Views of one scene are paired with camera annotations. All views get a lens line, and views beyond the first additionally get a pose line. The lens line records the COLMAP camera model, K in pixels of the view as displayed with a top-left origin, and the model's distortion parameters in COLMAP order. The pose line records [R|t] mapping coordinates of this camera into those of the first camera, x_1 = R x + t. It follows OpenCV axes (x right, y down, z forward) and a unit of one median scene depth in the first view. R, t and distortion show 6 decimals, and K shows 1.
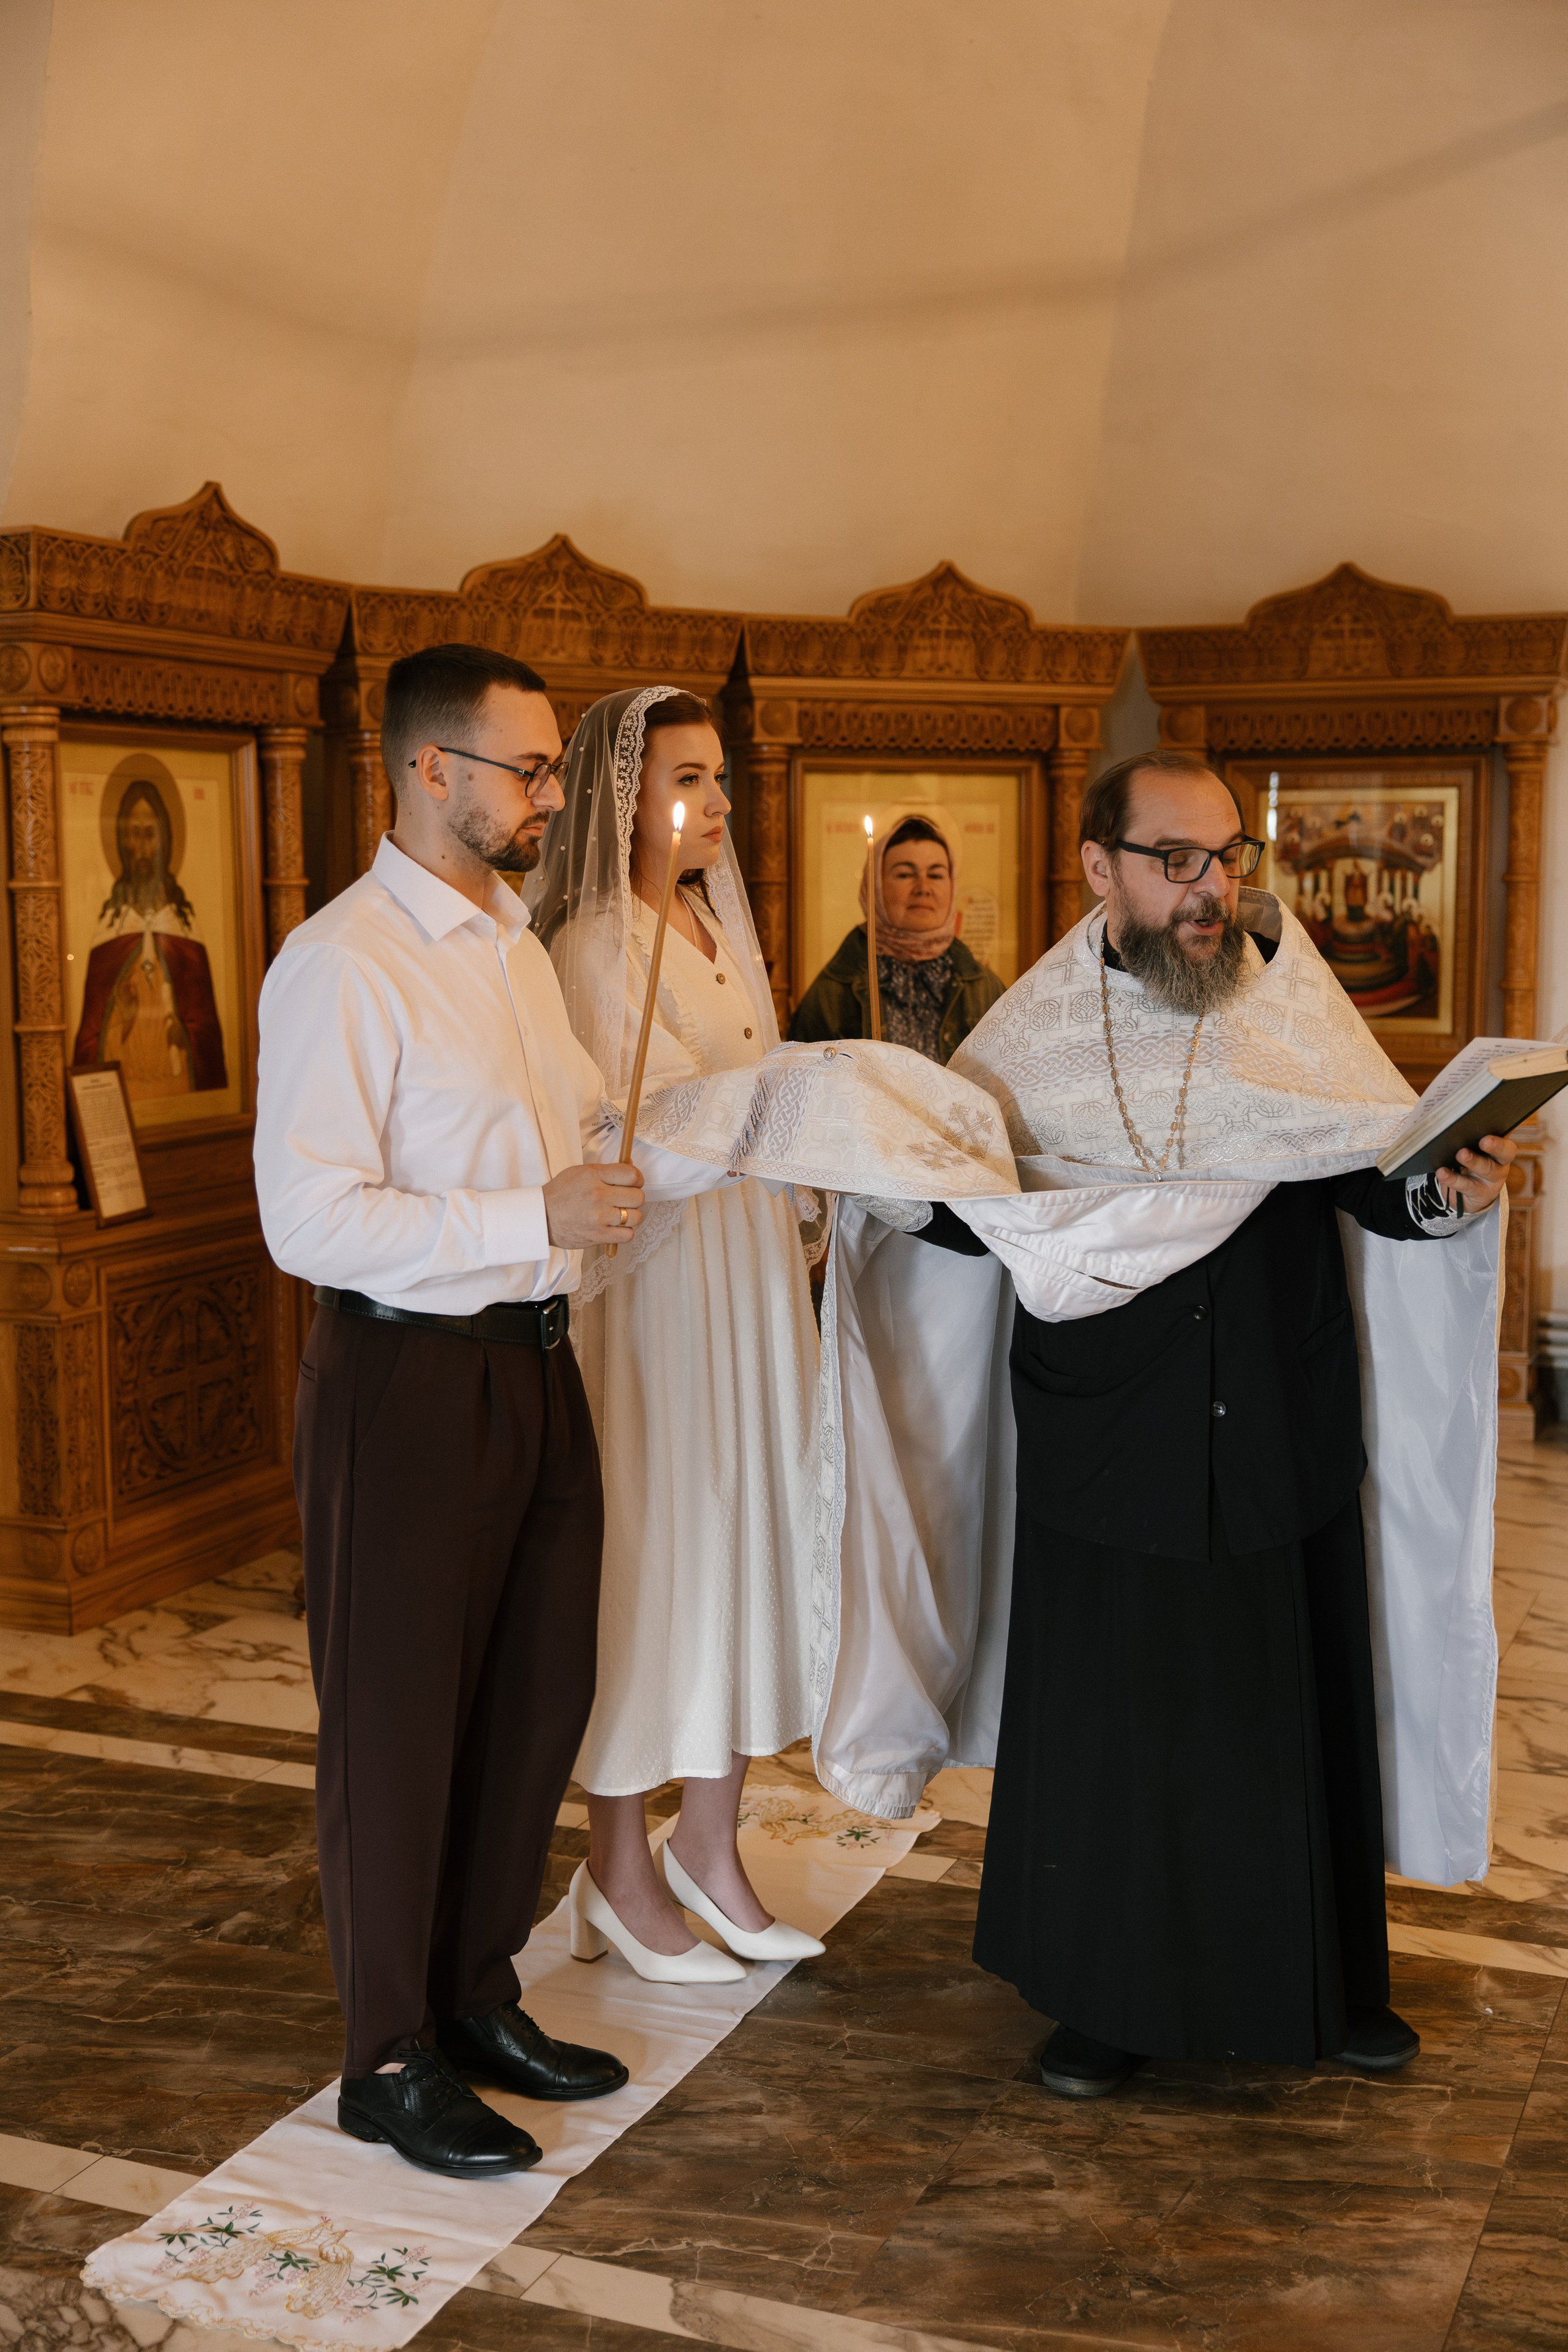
lens RADIAL K [[2817.9, 0, 768.4], [0, 2817.9, 1154.8], [0, 0, 1]] dist [-0.004933, 0.000000]
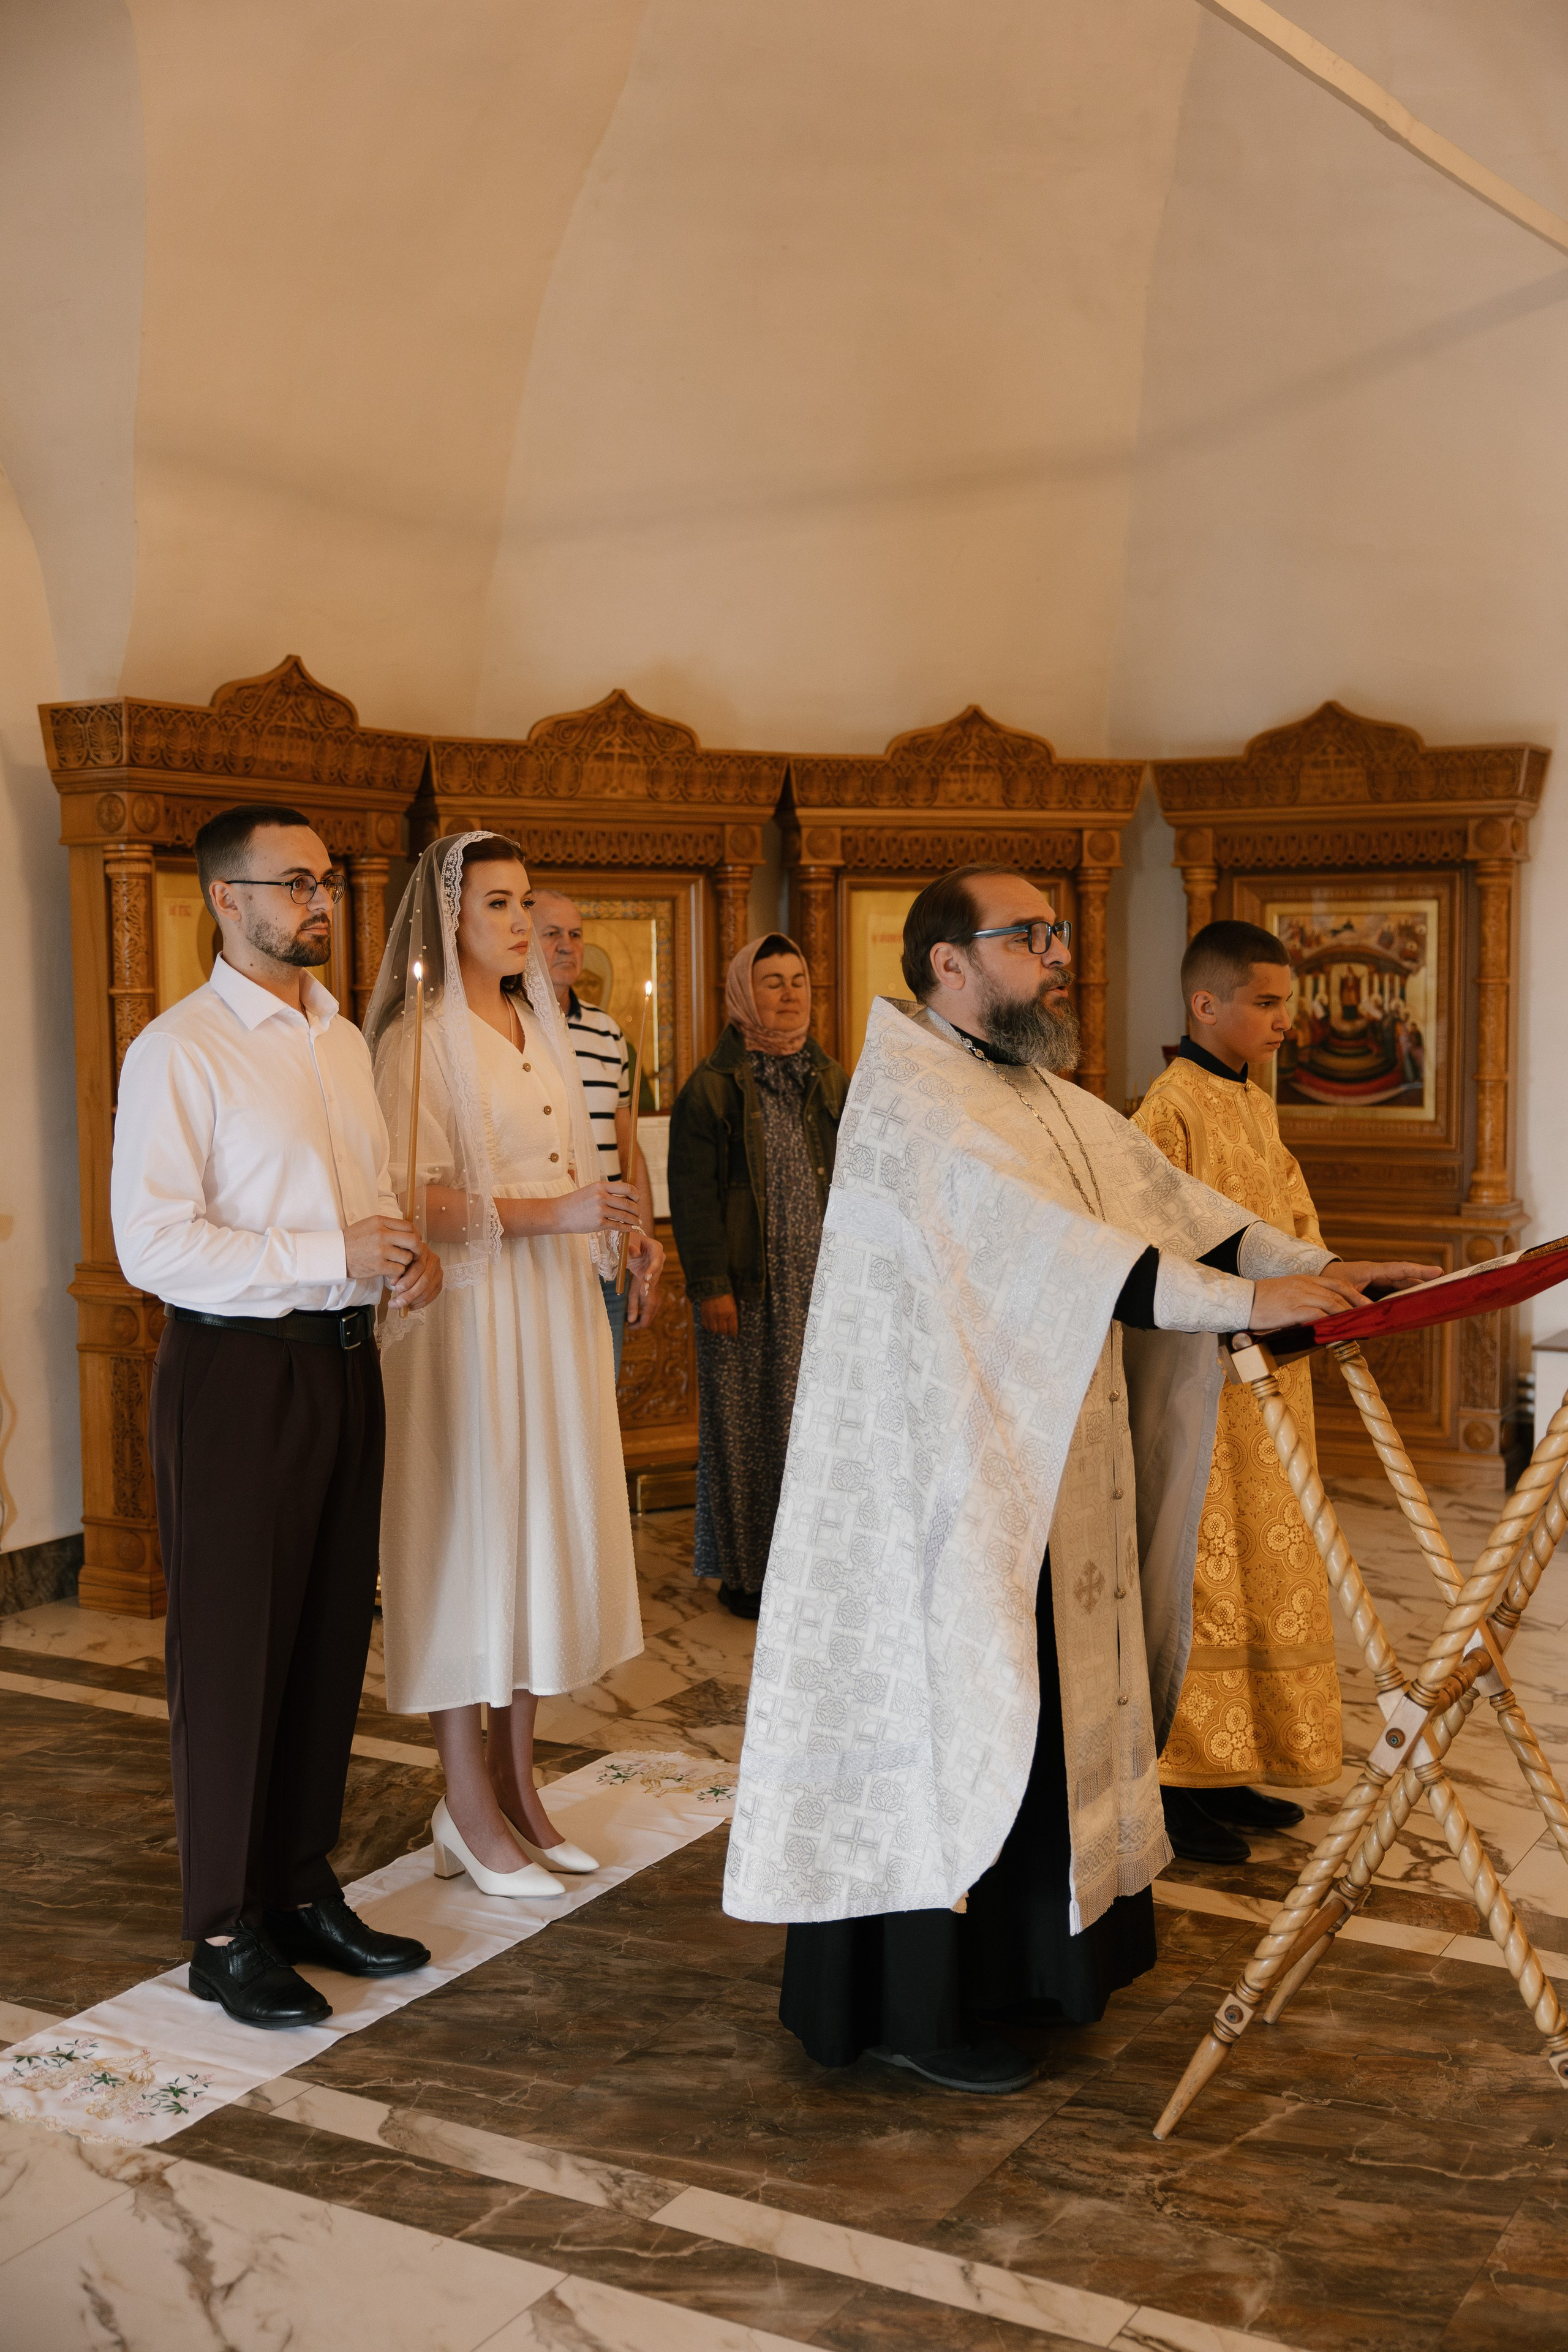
lens RADIAL K [[2608.4, 0, 725.0], [0, 2608.4, 1139.1], [0, 0, 1]] dist [-0.022188, 0.000000]
pose [[0.992286, 0.003742, -0.123917, 0.121273], [-0.008497, 0.999247, -0.037868, 0.007130], [0.123682, 0.038629, 0.991570, -0.065328]]
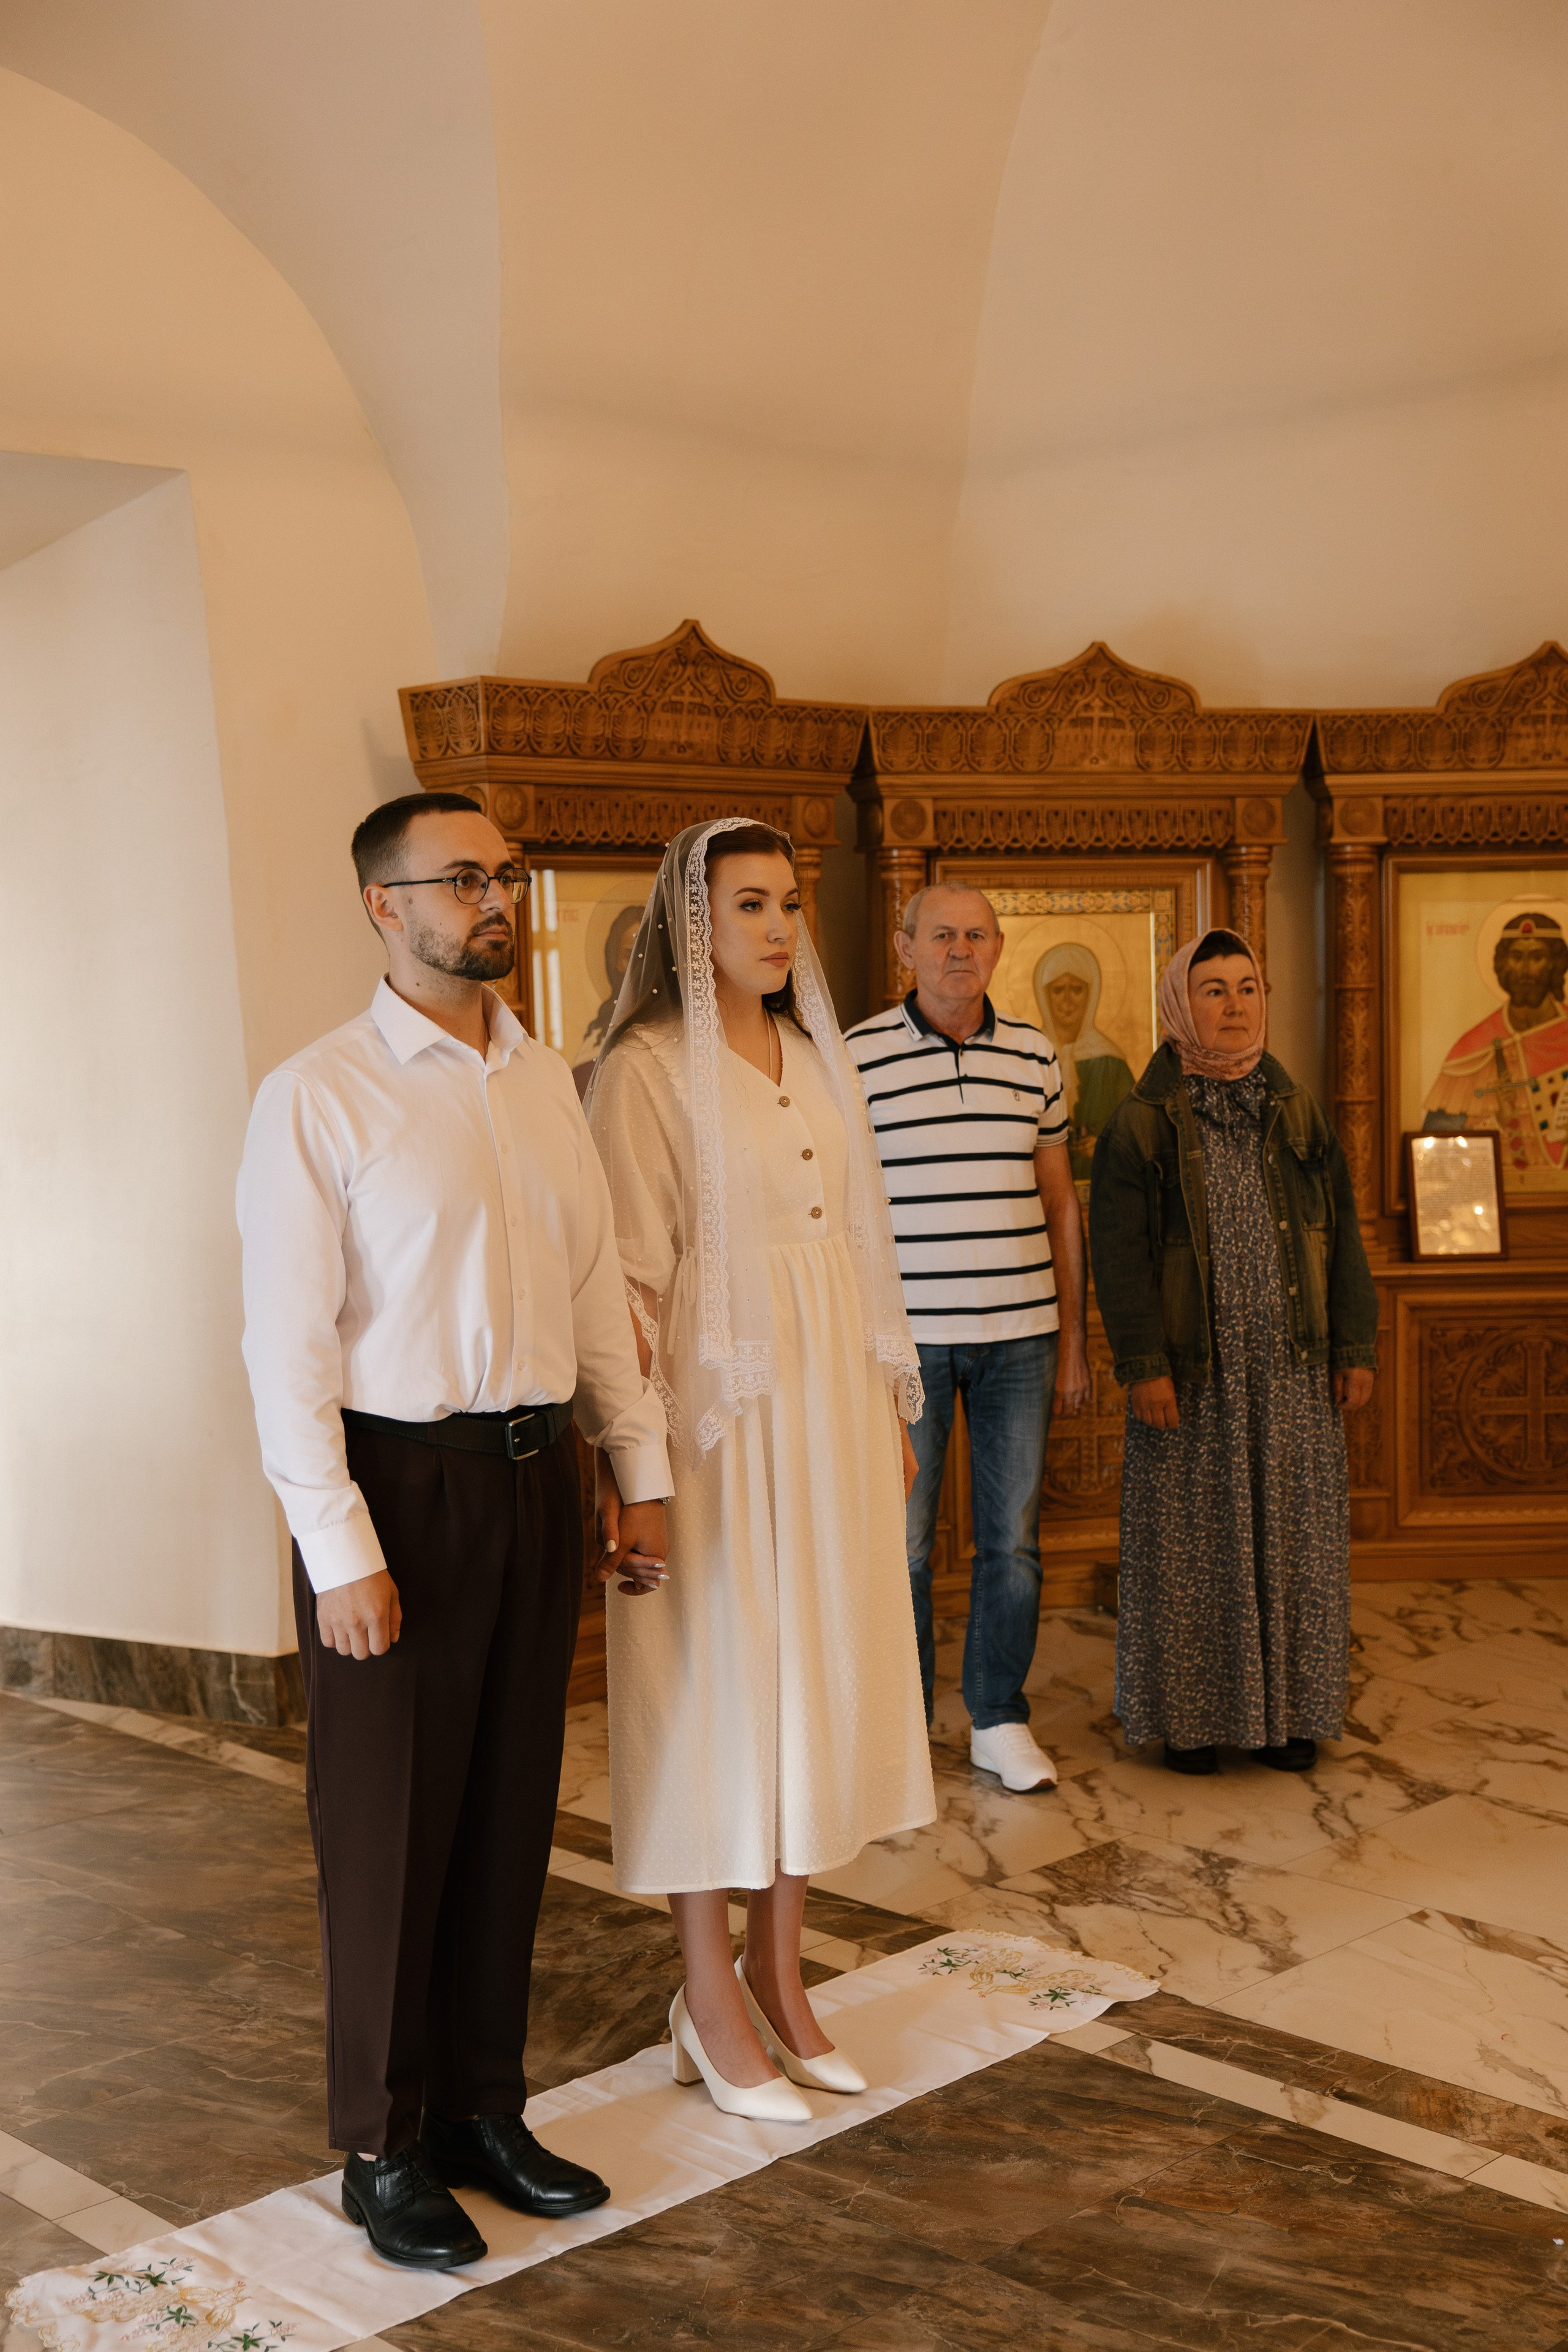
lens RADIAL K [[2817.9, 0, 667.6], [0, 2817.9, 1168.6], [0, 0, 1]] dist [-0.004933, 0.000000]
pose [[0.917577, 0.005487, -0.397520, 0.204774], [-0.018717, 0.999392, -0.029408, -0.004648], [0.397117, 0.034424, 0.917122, 0.046204]]
